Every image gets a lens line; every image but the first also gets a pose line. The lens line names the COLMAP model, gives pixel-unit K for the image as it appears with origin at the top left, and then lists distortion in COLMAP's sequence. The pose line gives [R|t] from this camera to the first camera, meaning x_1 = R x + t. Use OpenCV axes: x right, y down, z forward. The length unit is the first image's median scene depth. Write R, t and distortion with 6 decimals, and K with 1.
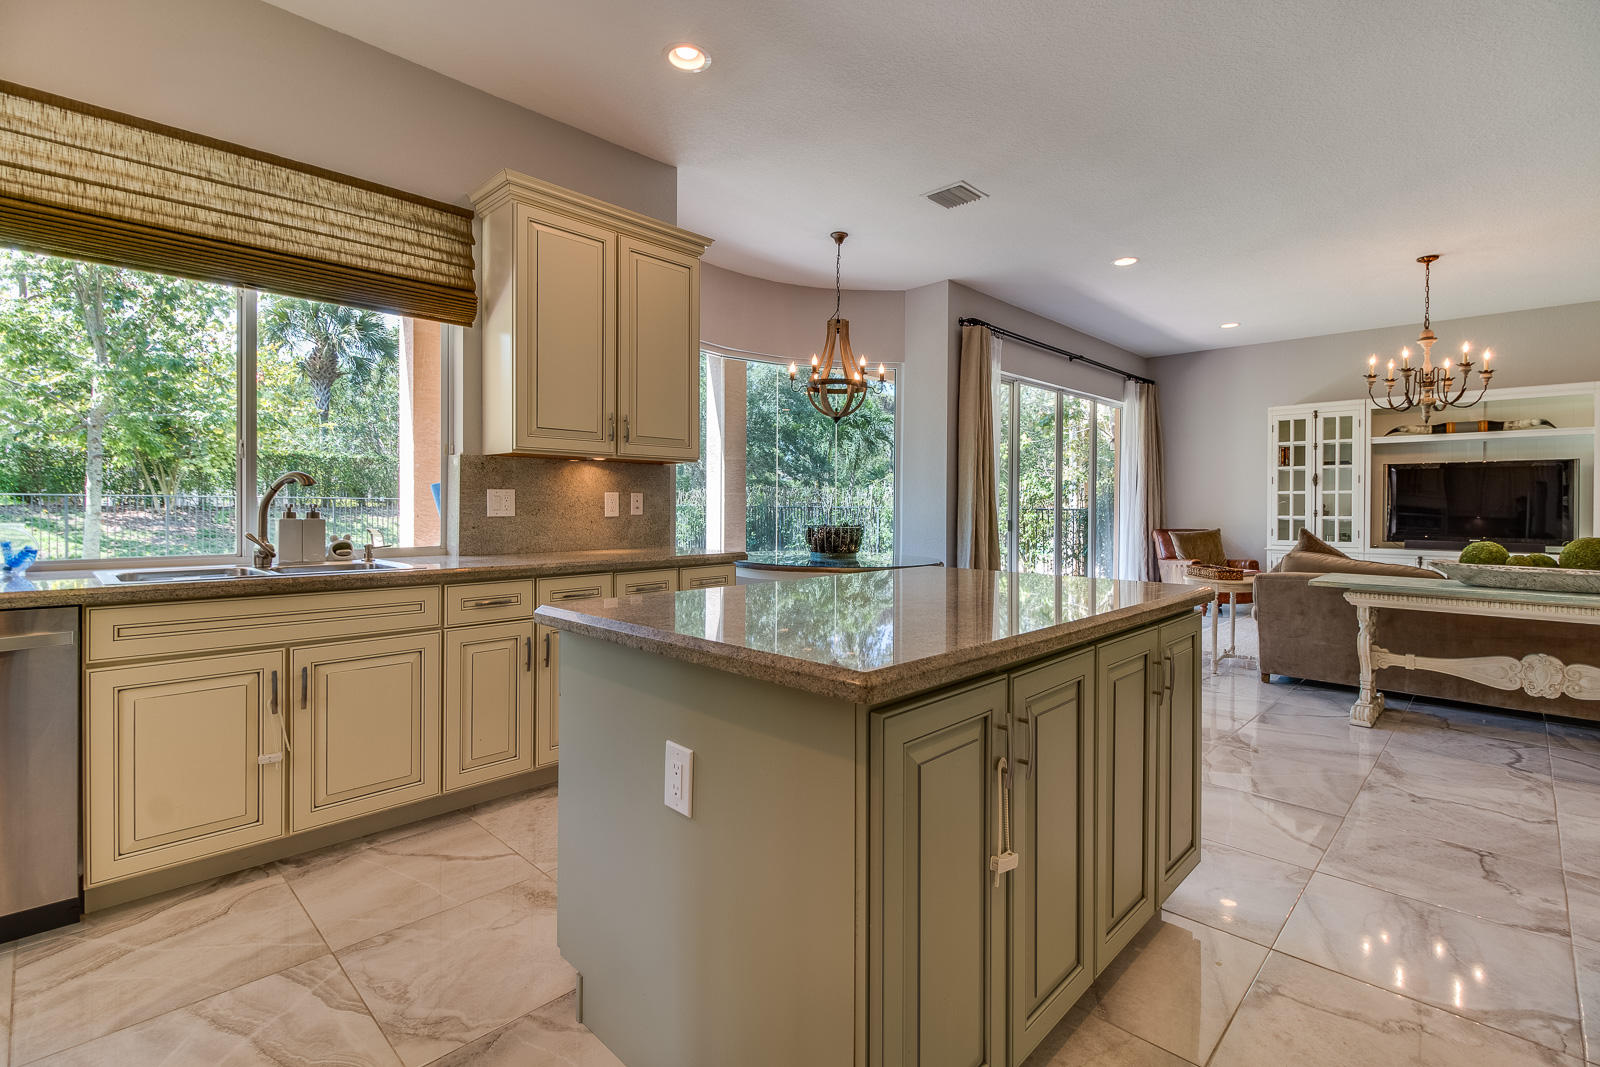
lens RADIAL K [[739.2, 0, 798.8], [0, 739.2, 508.7], [0, 0, 1]] dist [0.014276, -0.010427]
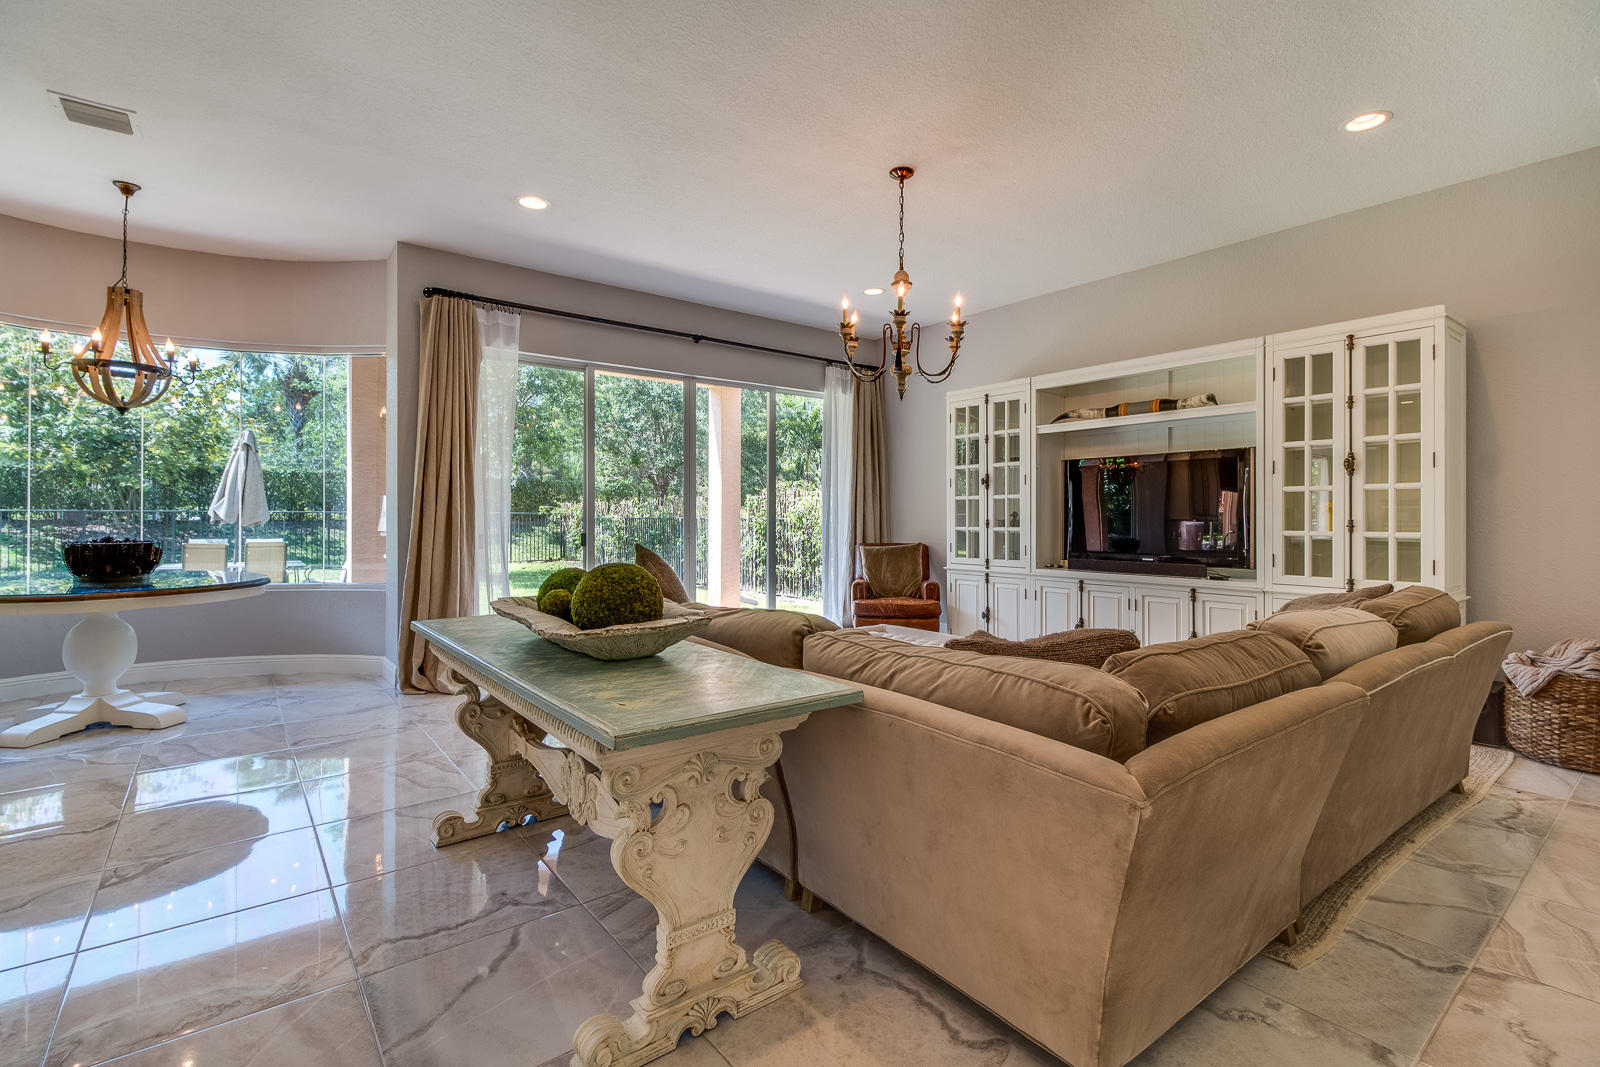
lens RADIAL K [[739.2, 0, 802.0], [0, 739.2, 512.6], [0, 0, 1]] dist [0.014276, -0.010427]
pose [[0.991136, -0.005583, -0.132734, 0.663630], [0.004206, 0.999934, -0.010654, 0.002147], [0.132785, 0.010001, 0.991094, 0.214863]]
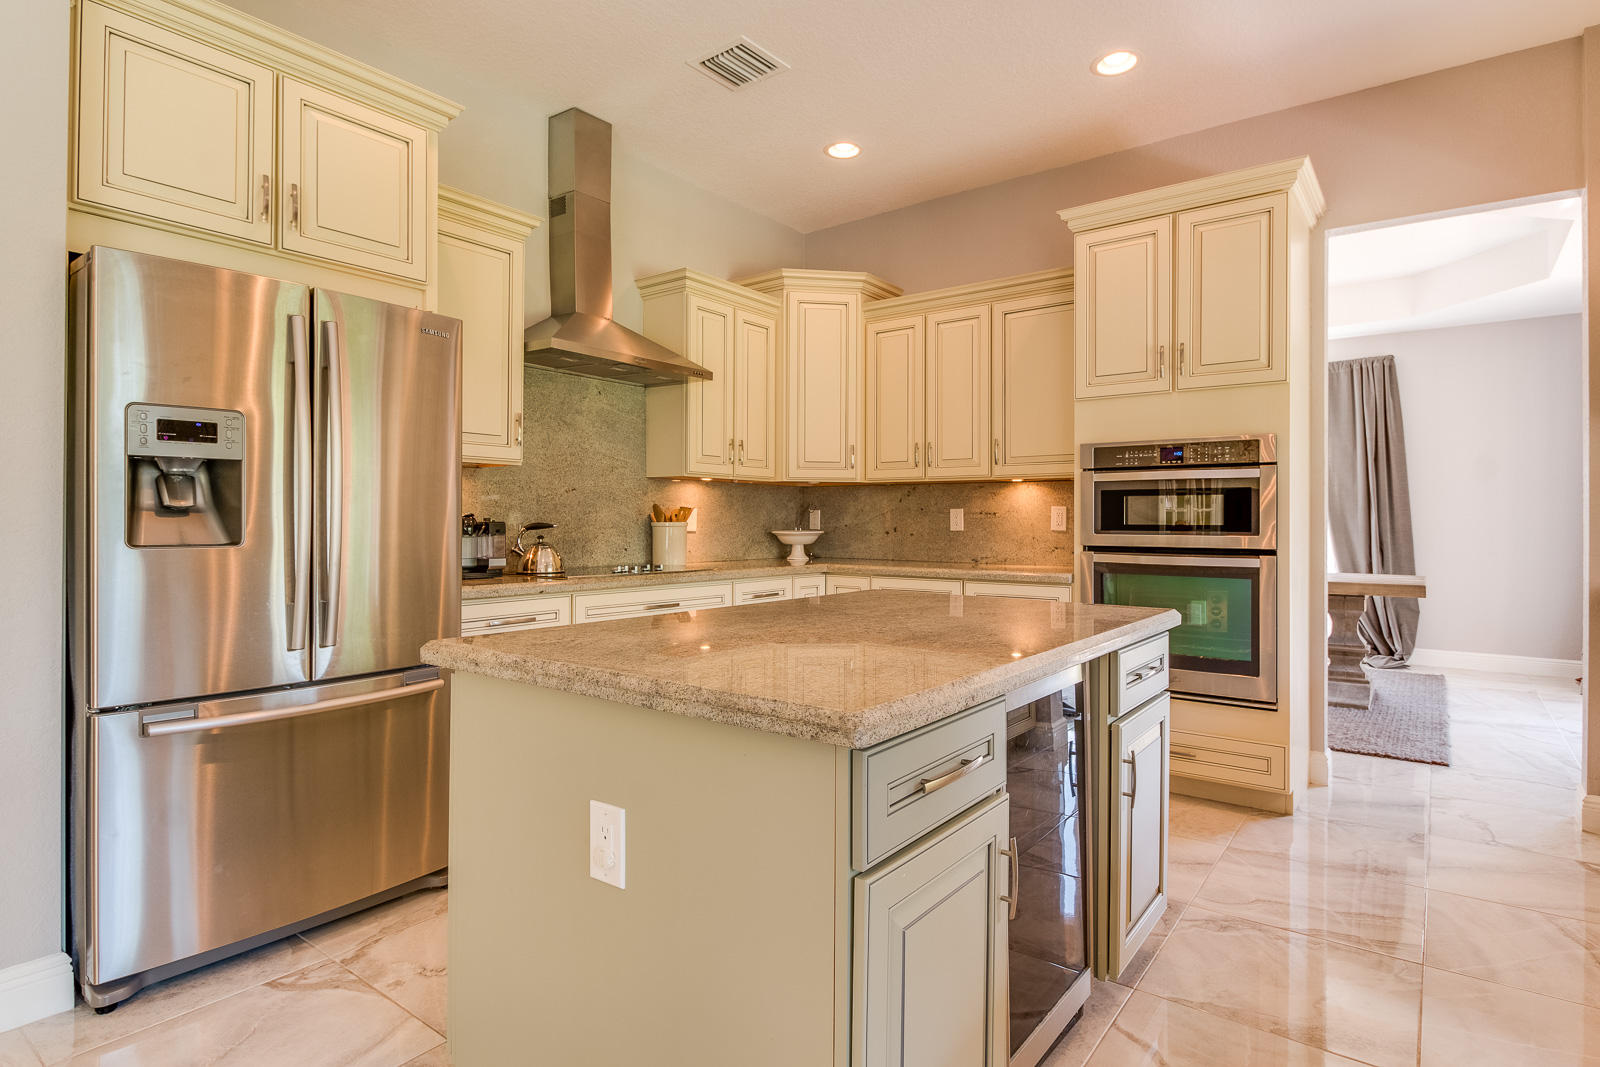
lens RADIAL K [[835.1, 0, 802.8], [0, 835.1, 520.0], [0, 0, 1]] dist [0.002615, -0.006559]
pose [[-0.992359, -0.010508, -0.122933, 0.100925], [-0.011217, 0.999924, 0.005076, -0.002744], [0.122871, 0.006416, -0.992402, 0.560983]]
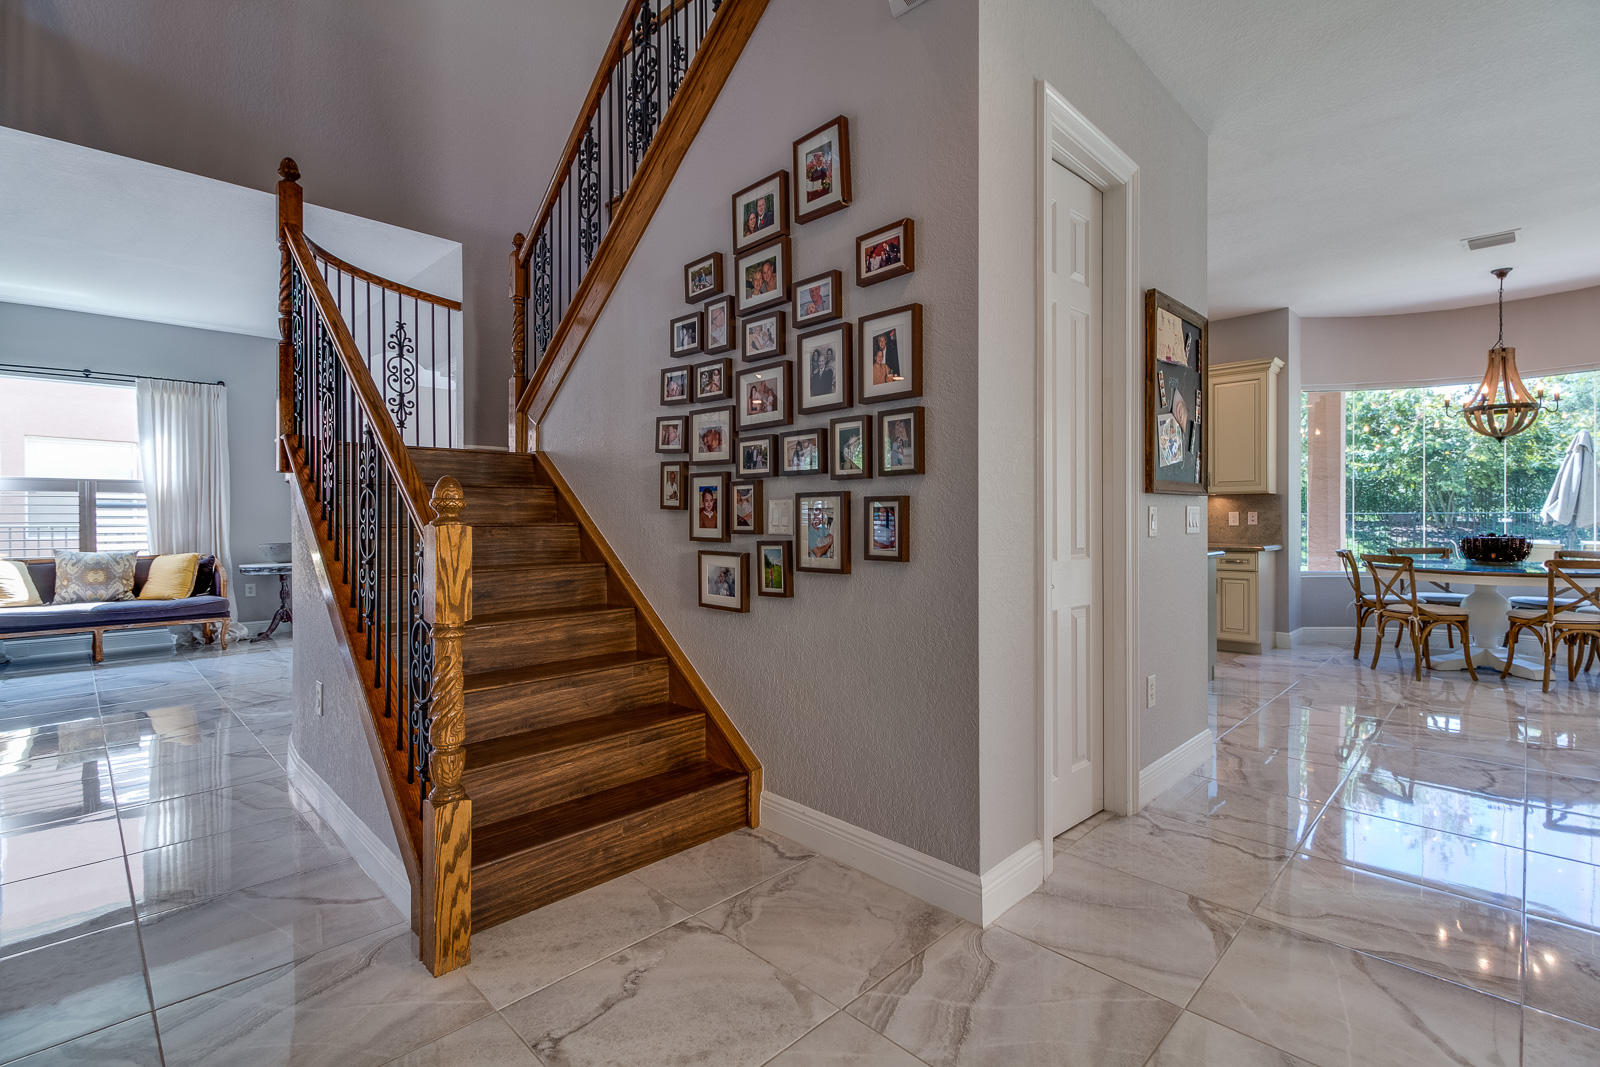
lens RADIAL K [[739.2, 0, 802.7], [0, 739.2, 521.4], [0, 0, 1]] dist [0.014276, -0.010427]
pose [[0.001401, -0.002345, -0.999996, 0.847064], [-0.003042, 0.999993, -0.002350, 0.004522], [0.999994, 0.003045, 0.001394, -0.024344]]
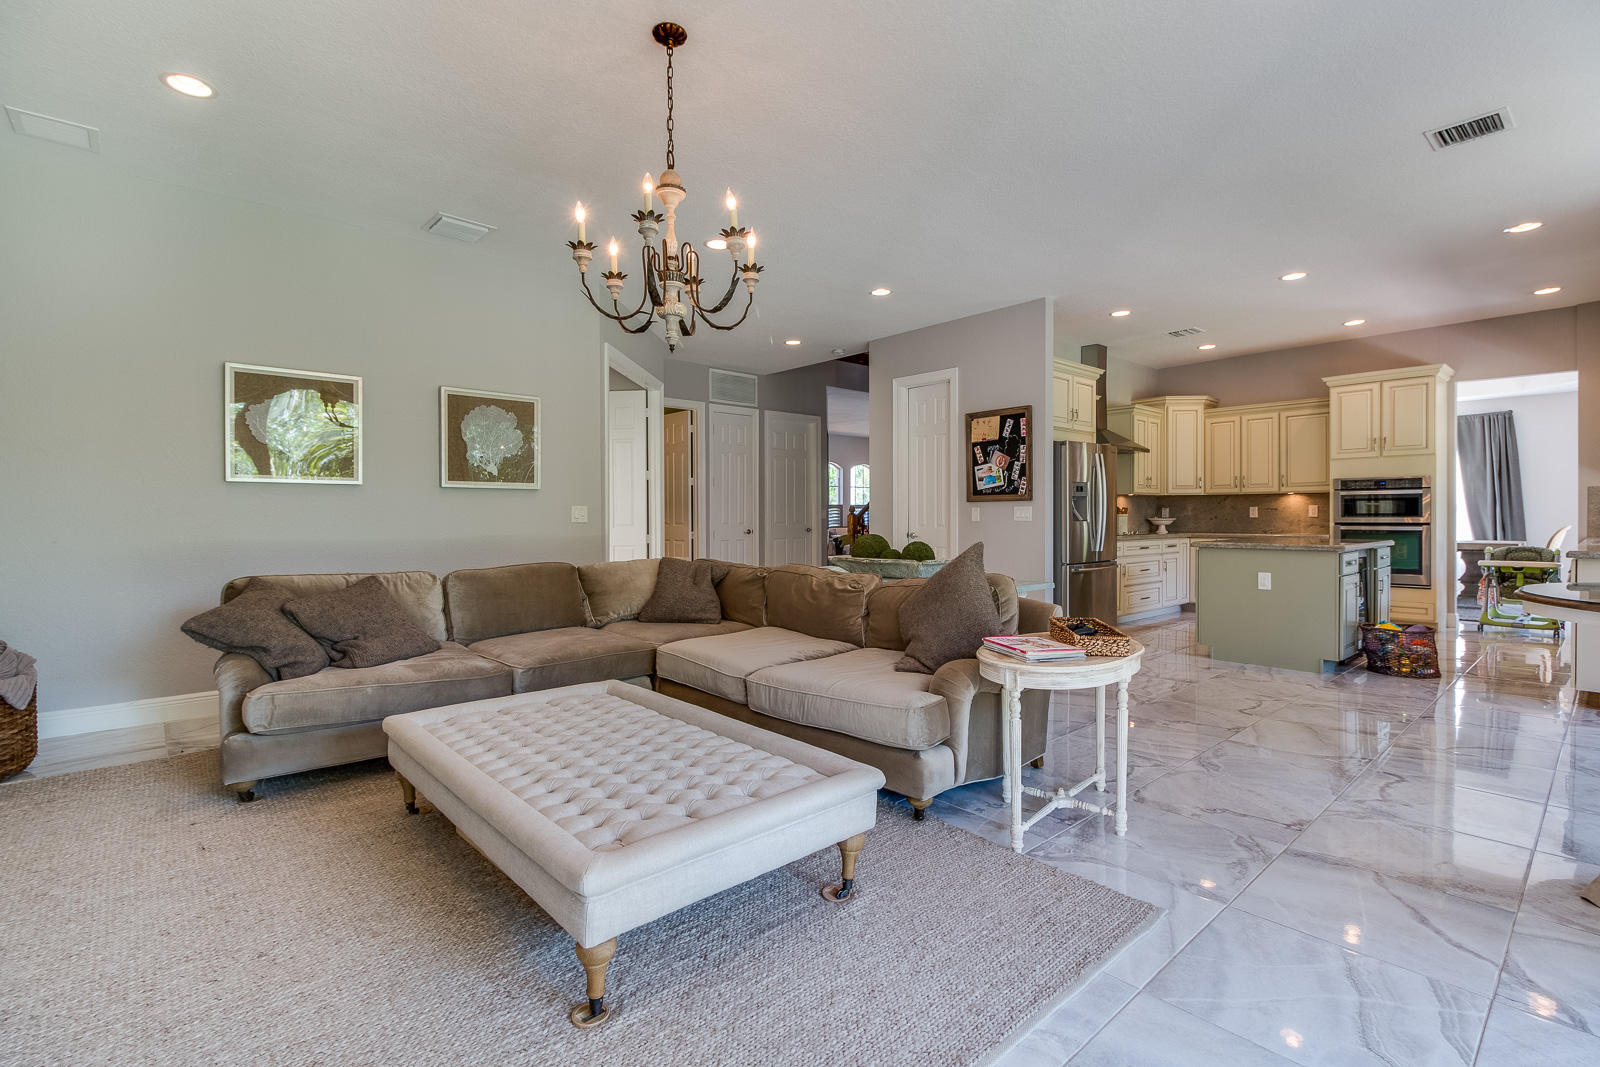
lens RADIAL K [[739.2, 0, 802.3], [0, 739.2, 522.9], [0, 0, 1]] dist [0.014276, -0.010427]
pose [[-0.997794, -0.002316, 0.066342, 0.572743], [-0.001231, 0.999865, 0.016386, -0.002190], [-0.066371, 0.016268, -0.997662, 1.204658]]
